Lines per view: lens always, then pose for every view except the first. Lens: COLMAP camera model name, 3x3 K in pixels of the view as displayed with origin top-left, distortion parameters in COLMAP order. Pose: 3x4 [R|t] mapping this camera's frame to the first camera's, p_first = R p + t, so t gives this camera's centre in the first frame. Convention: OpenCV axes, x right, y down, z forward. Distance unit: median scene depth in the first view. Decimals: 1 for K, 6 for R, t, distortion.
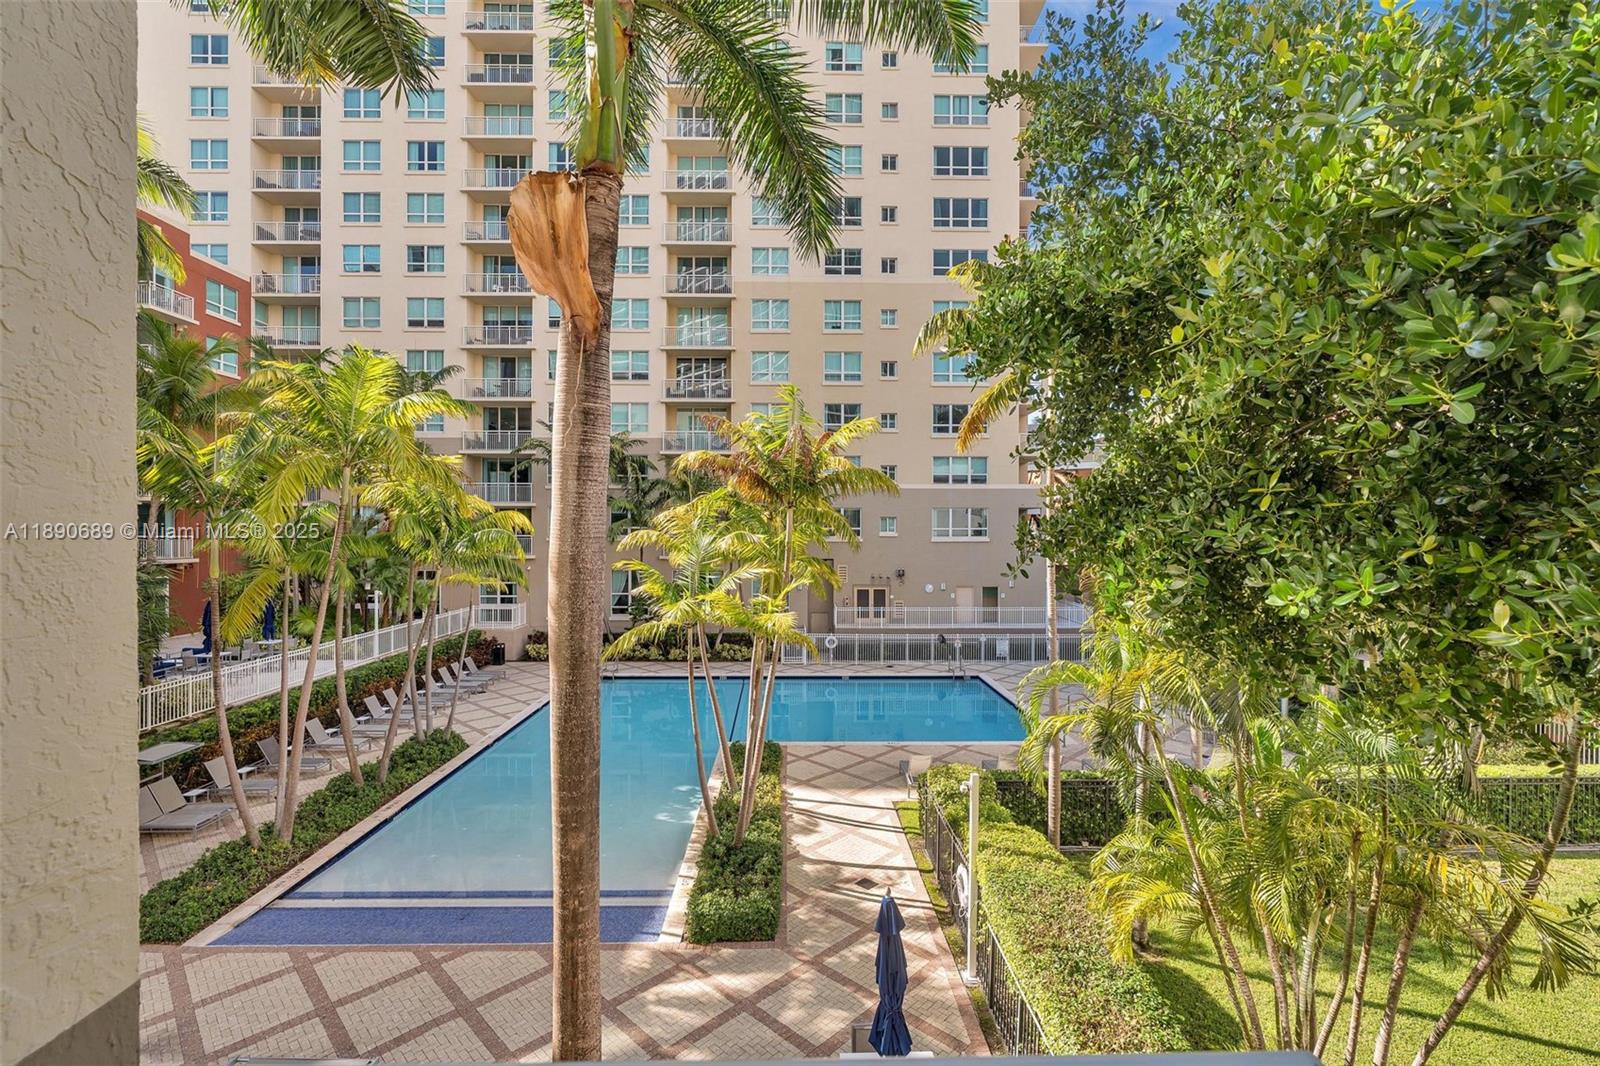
lens RADIAL K [[716.7, 0, 796.8], [0, 716.7, 531.1], [0, 0, 1]] dist [-0.001709, 0.000614]
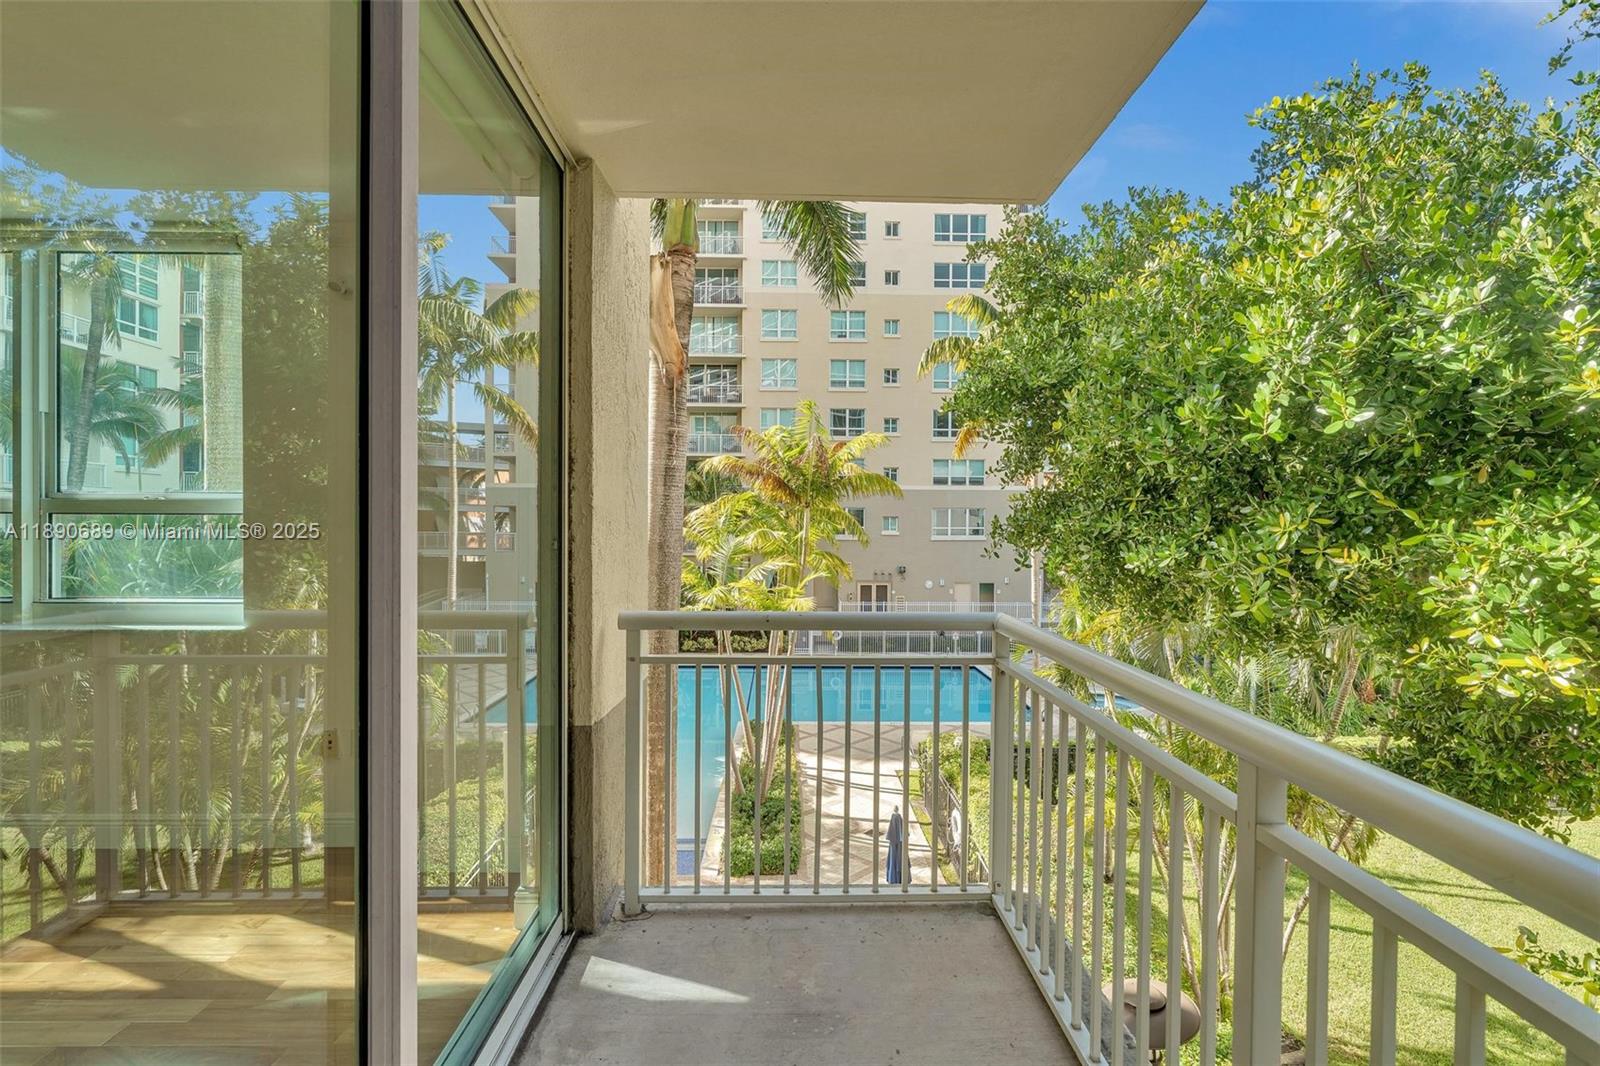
lens RADIAL K [[716.7, 0, 802.1], [0, 716.7, 531.5], [0, 0, 1]] dist [-0.001709, 0.000614]
pose [[0.999962, 0.004321, 0.007613, -0.029216], [-0.004331, 0.999990, 0.001330, 0.004336], [-0.007607, -0.001363, 0.999970, -0.151410]]
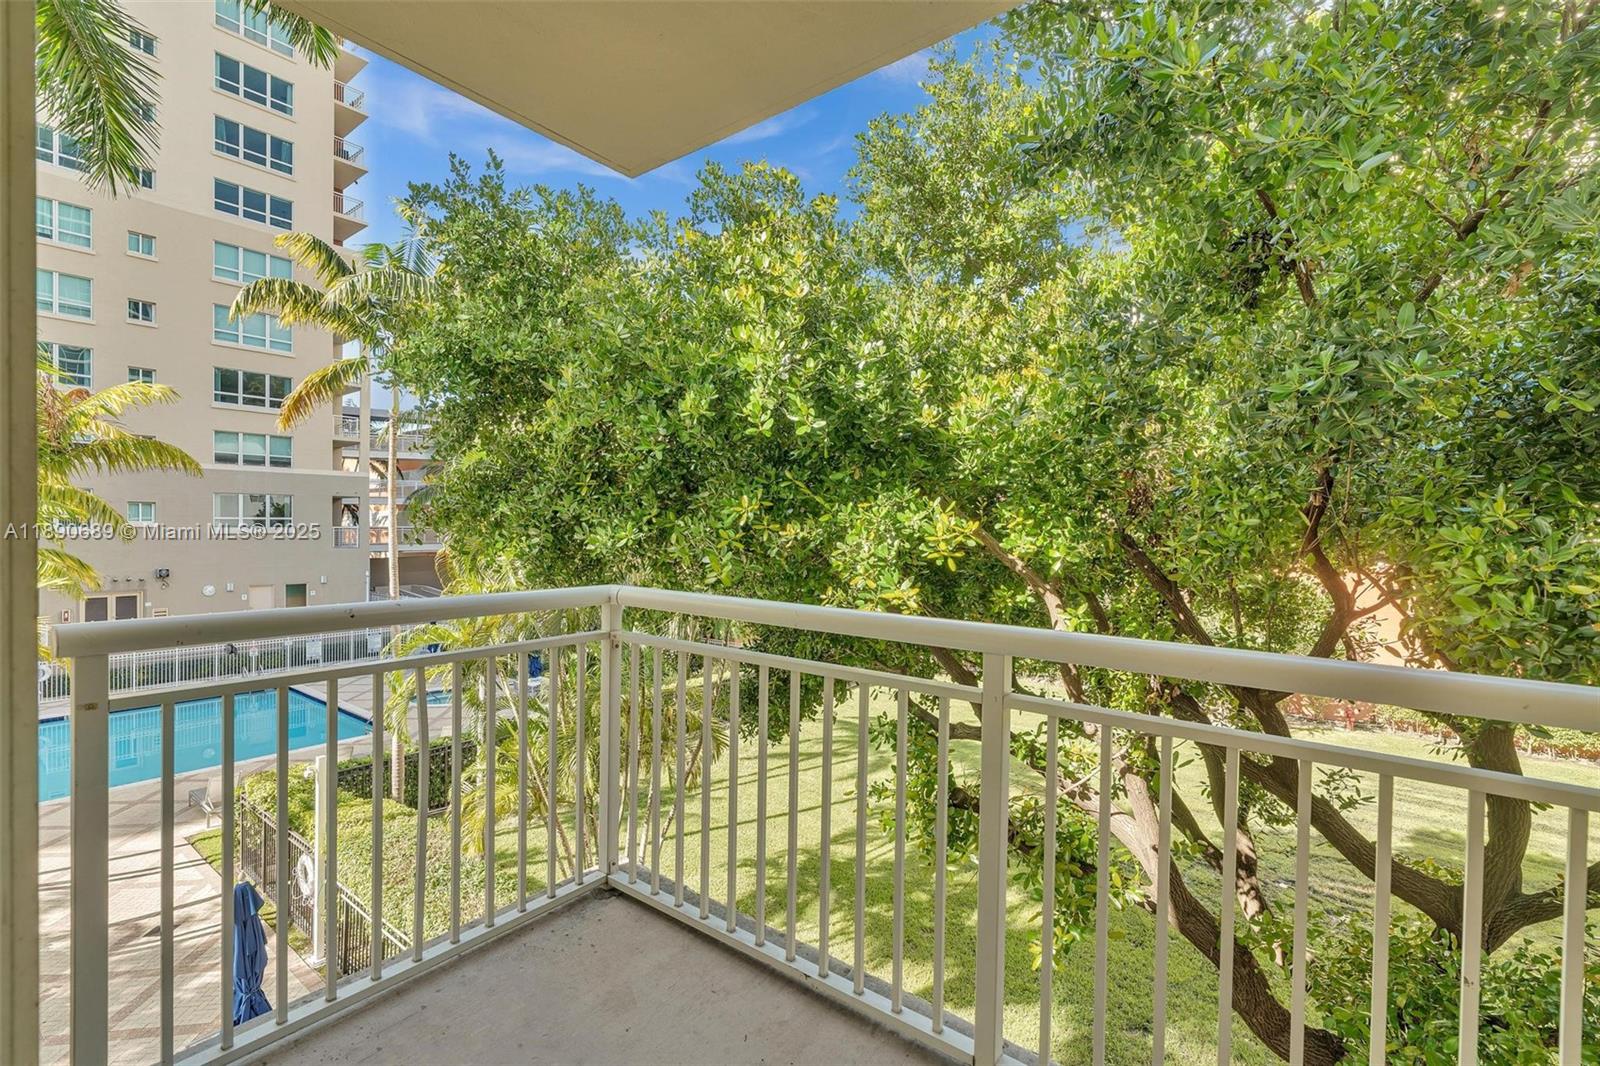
lens RADIAL K [[716.7, 0, 800.5], [0, 716.7, 531.8], [0, 0, 1]] dist [-0.001709, 0.000614]
pose [[0.627115, -0.005823, 0.778905, -0.086794], [-0.002494, 0.999952, 0.009484, 0.009781], [-0.778923, -0.007890, 0.627070, -0.117140]]
